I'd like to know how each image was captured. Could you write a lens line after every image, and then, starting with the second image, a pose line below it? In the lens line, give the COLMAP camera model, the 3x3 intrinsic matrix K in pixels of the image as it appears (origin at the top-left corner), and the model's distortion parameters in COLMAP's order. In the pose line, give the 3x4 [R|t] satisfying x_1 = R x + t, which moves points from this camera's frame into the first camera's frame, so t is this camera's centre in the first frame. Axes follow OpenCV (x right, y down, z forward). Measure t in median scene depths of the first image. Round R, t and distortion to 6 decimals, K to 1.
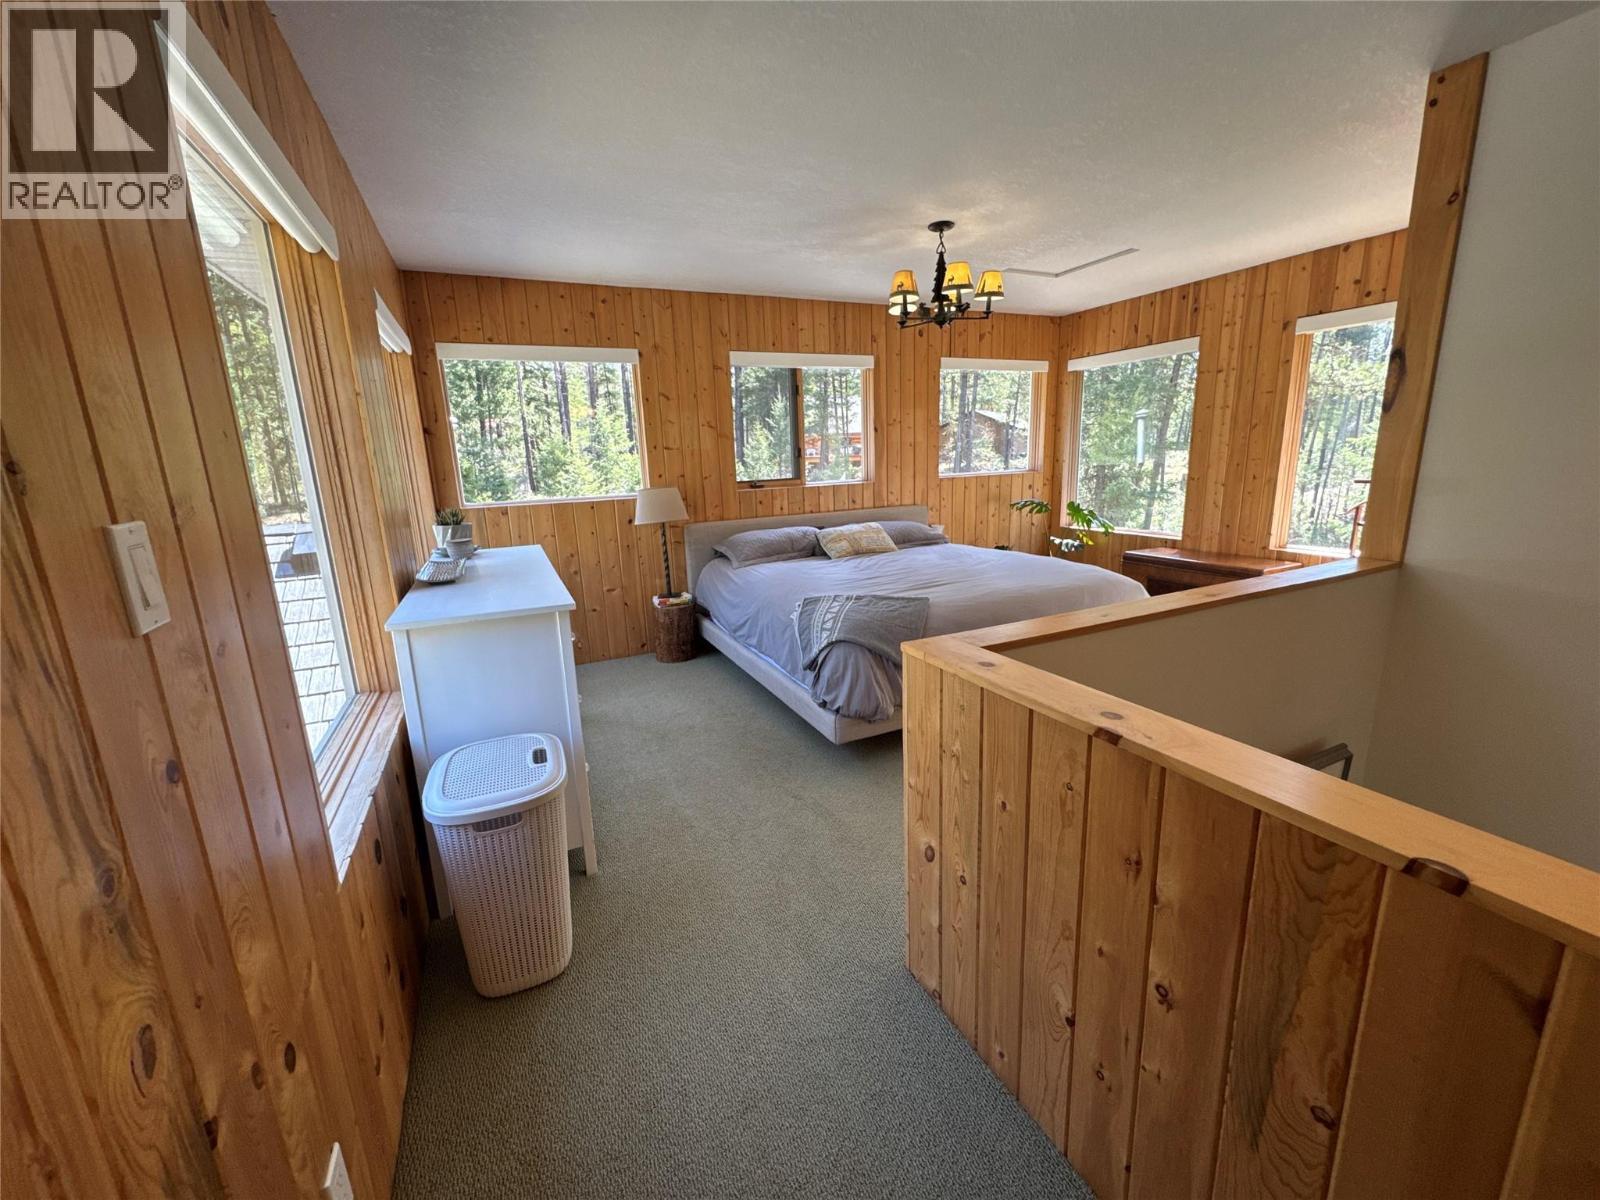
lens RADIAL K [[637.9, 0, 800.0], [0, 637.9, 600.0], [0, 0, 1]] dist [-0.002600, 0.000425]
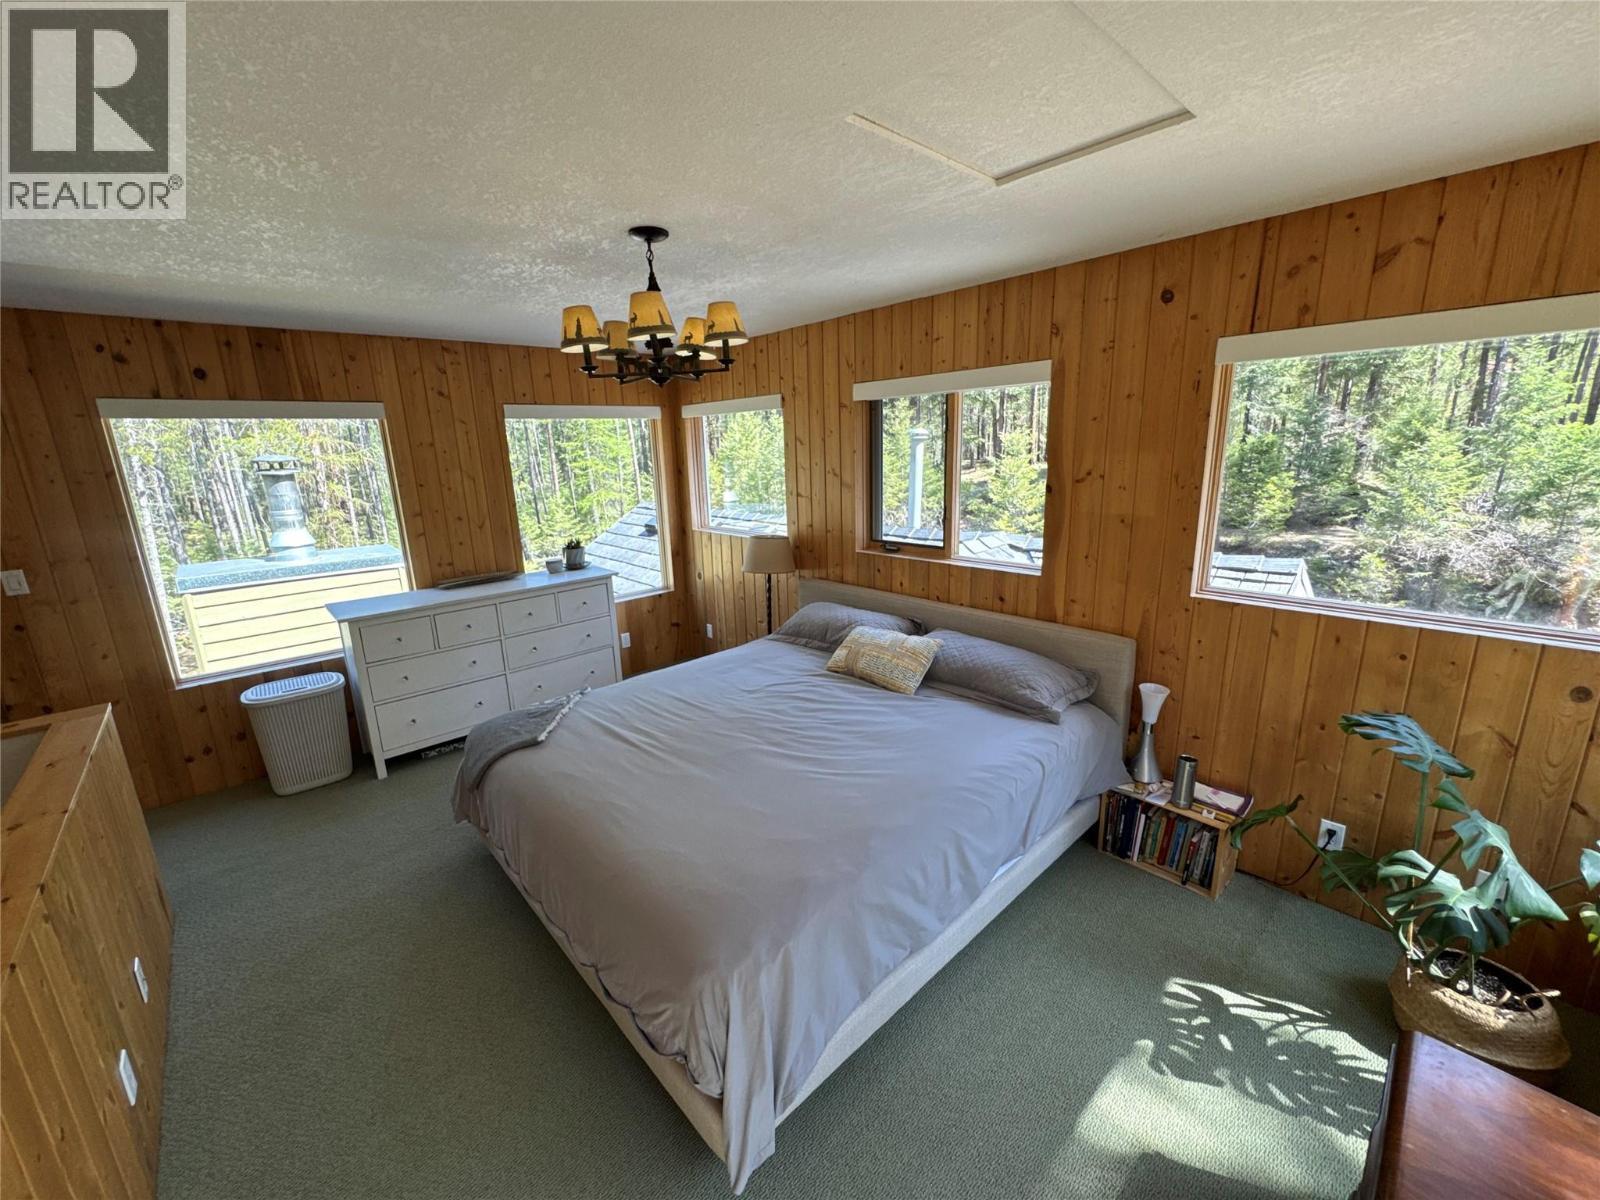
lens RADIAL K [[637.9, 0, 800.0], [0, 637.9, 600.0], [0, 0, 1]] dist [-0.002600, 0.000425]
pose [[0.303842, 0.252560, -0.918637, 0.677873], [-0.188843, 0.961057, 0.201762, -0.274040], [0.933819, 0.112175, 0.339704, 0.682410]]
